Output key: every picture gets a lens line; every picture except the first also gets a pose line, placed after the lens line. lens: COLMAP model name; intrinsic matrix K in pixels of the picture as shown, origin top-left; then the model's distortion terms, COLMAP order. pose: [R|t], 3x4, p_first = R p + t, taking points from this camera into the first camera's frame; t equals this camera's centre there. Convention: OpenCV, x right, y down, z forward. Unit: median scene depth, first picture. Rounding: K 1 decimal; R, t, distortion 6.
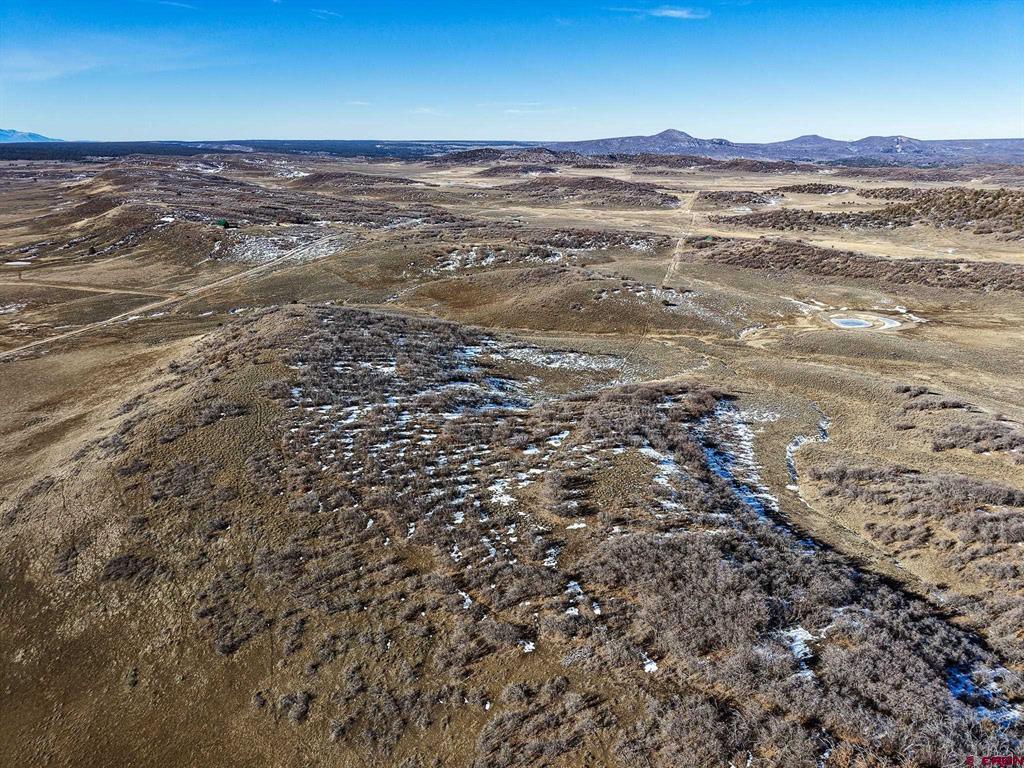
lens RADIAL K [[717.4, 0, 512.0], [0, 717.4, 384.0], [0, 0, 1]] dist [0.043045, -0.026399]
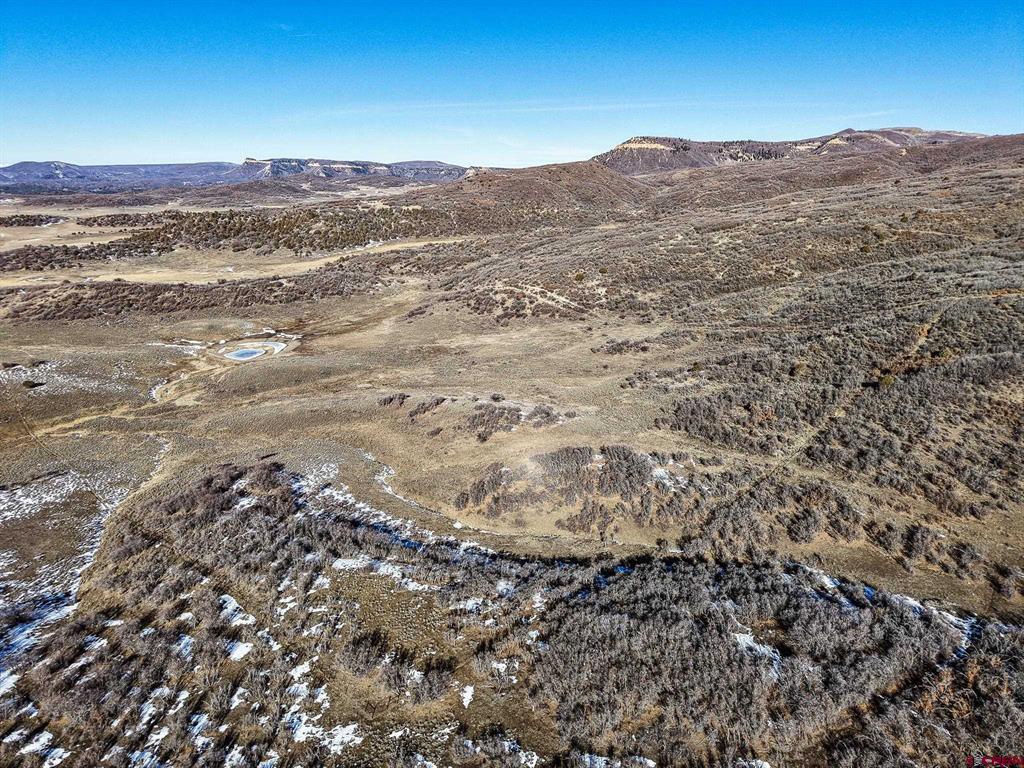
lens RADIAL K [[717.4, 0, 512.0], [0, 717.4, 384.0], [0, 0, 1]] dist [0.043045, -0.026399]
pose [[0.495243, -0.262227, 0.828233, -0.089260], [0.288500, 0.948896, 0.127922, -0.038256], [-0.819452, 0.175593, 0.545587, 0.113145]]
